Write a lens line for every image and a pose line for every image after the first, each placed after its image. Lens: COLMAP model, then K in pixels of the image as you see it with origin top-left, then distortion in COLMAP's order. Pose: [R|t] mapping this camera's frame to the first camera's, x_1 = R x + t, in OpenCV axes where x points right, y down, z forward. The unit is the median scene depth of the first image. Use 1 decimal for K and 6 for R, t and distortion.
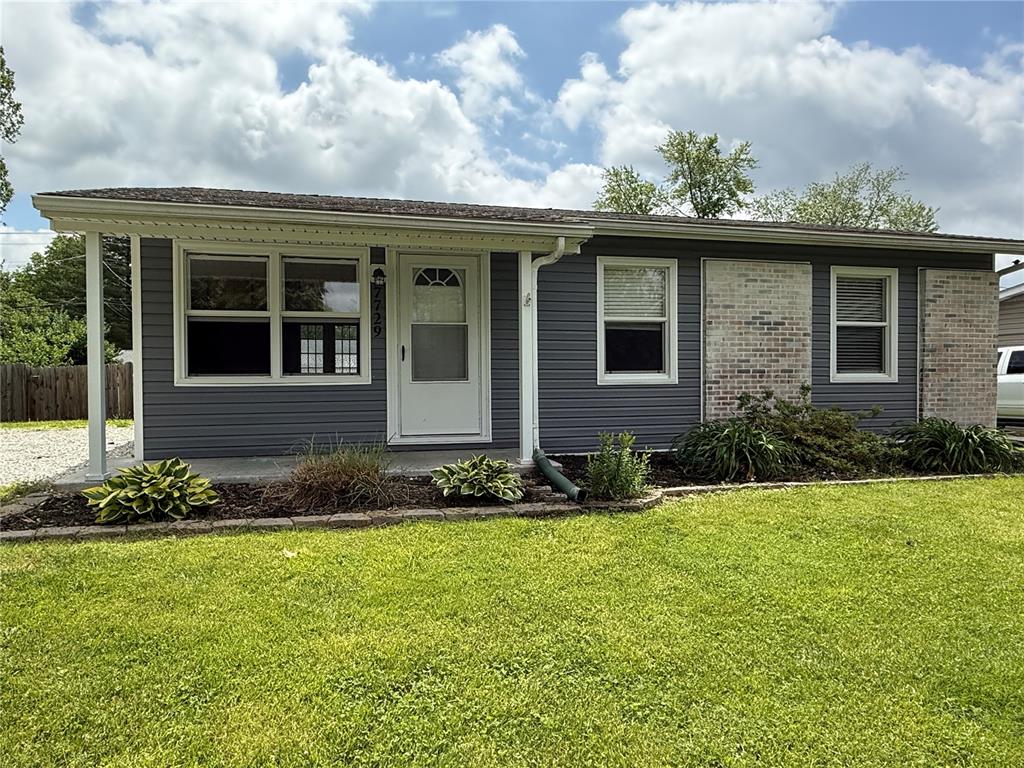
lens RADIAL K [[629.2, 0, 512.0], [0, 629.2, 384.0], [0, 0, 1]] dist [0.022101, 0.001655]
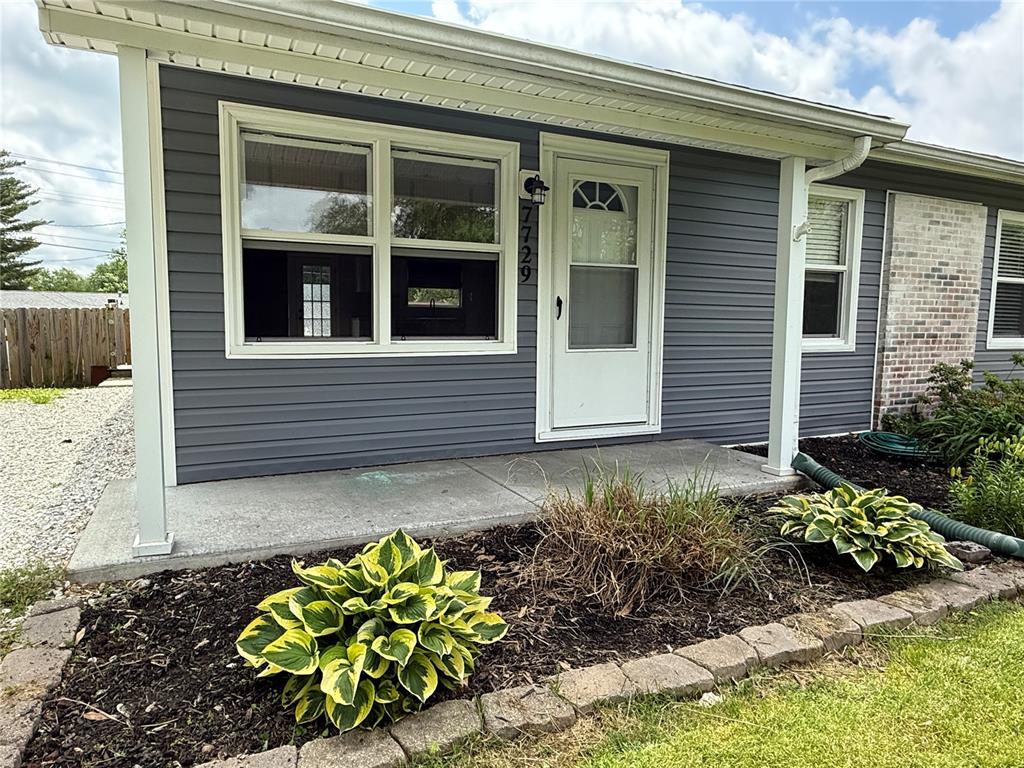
lens RADIAL K [[618.2, 0, 513.3], [0, 618.2, 373.1], [0, 0, 1]] dist [0.021801, 0.000871]
pose [[0.984176, 0.002273, 0.177176, -0.288839], [-0.015282, 0.997281, 0.072090, -0.022110], [-0.176531, -0.073657, 0.981535, 0.299646]]
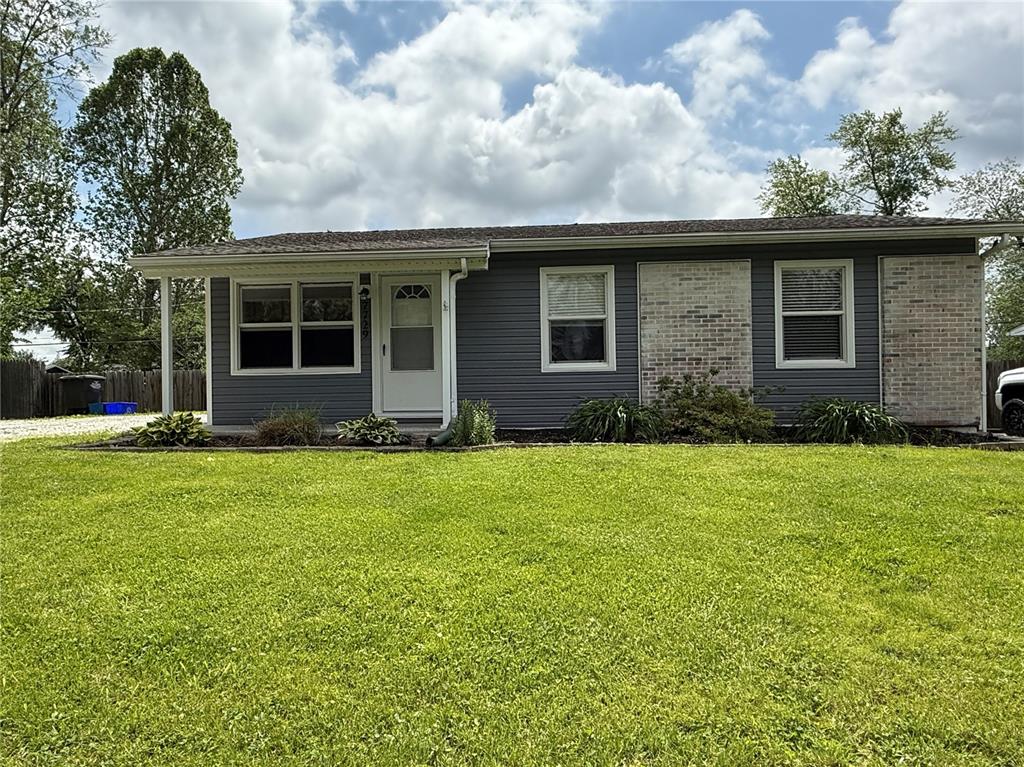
lens RADIAL K [[629.2, 0, 512.0], [0, 629.2, 383.5], [0, 0, 1]] dist [0.022101, 0.001655]
pose [[0.955927, -0.011186, -0.293391, 0.410927], [0.007105, 0.999863, -0.014973, 0.038360], [0.293518, 0.012229, 0.955875, -0.174260]]
